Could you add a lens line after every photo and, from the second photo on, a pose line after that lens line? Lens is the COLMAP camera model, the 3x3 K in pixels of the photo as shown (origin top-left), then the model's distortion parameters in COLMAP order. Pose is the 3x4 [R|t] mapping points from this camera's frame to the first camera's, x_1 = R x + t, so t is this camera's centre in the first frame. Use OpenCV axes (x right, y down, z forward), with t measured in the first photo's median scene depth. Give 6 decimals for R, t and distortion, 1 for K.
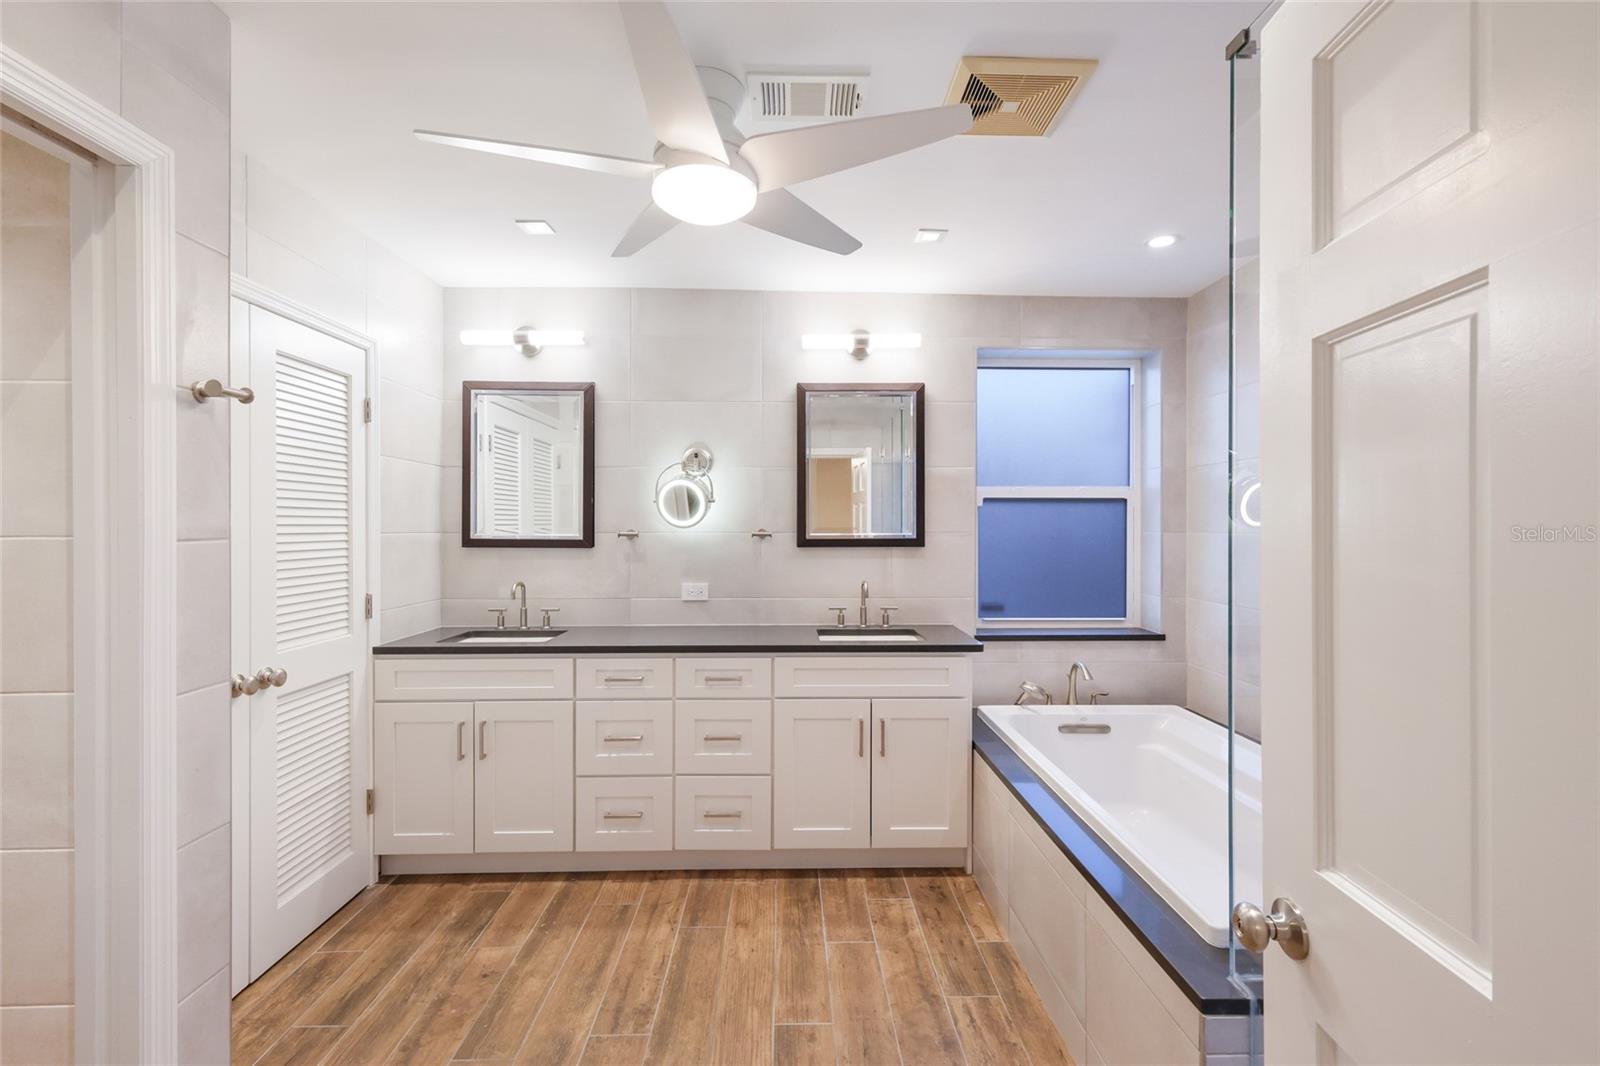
lens RADIAL K [[699.5, 0, 795.1], [0, 699.5, 525.1], [0, 0, 1]] dist [0.008027, -0.001314]
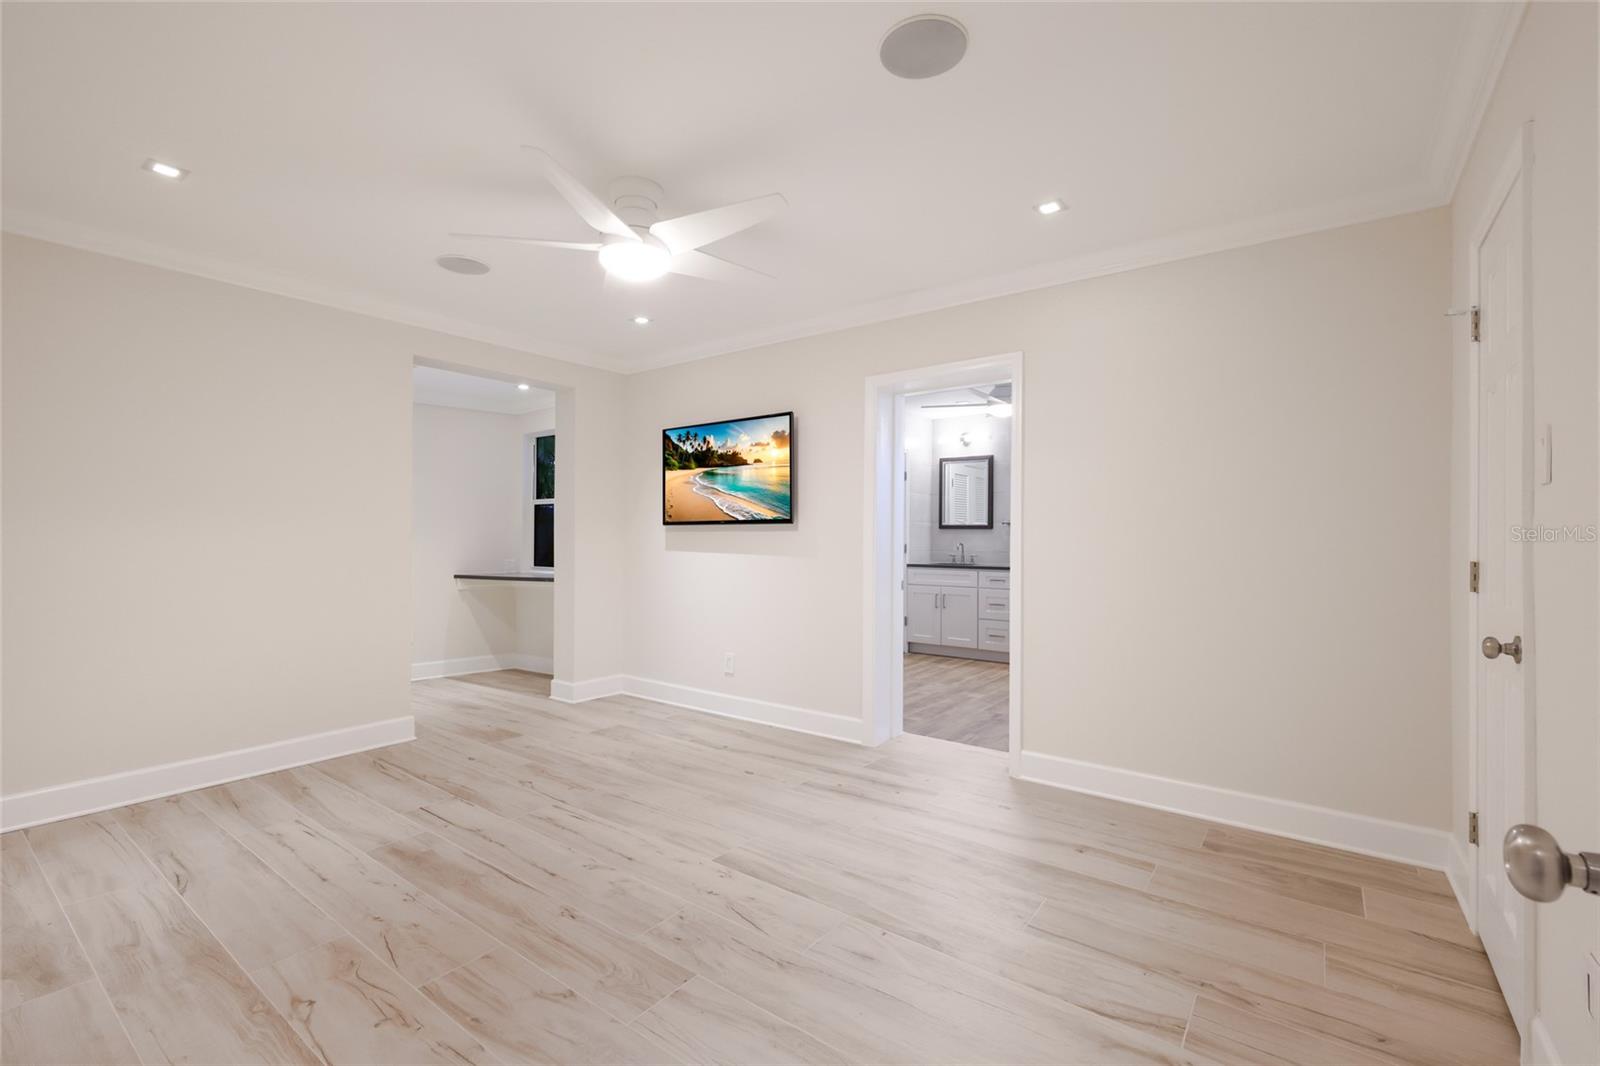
lens RADIAL K [[699.5, 0, 800.2], [0, 699.5, 532.3], [0, 0, 1]] dist [0.008027, -0.001314]
pose [[0.787273, 0.003527, -0.616595, 0.618819], [-0.008748, 0.999947, -0.005450, 0.061365], [0.616543, 0.009685, 0.787262, -1.158782]]
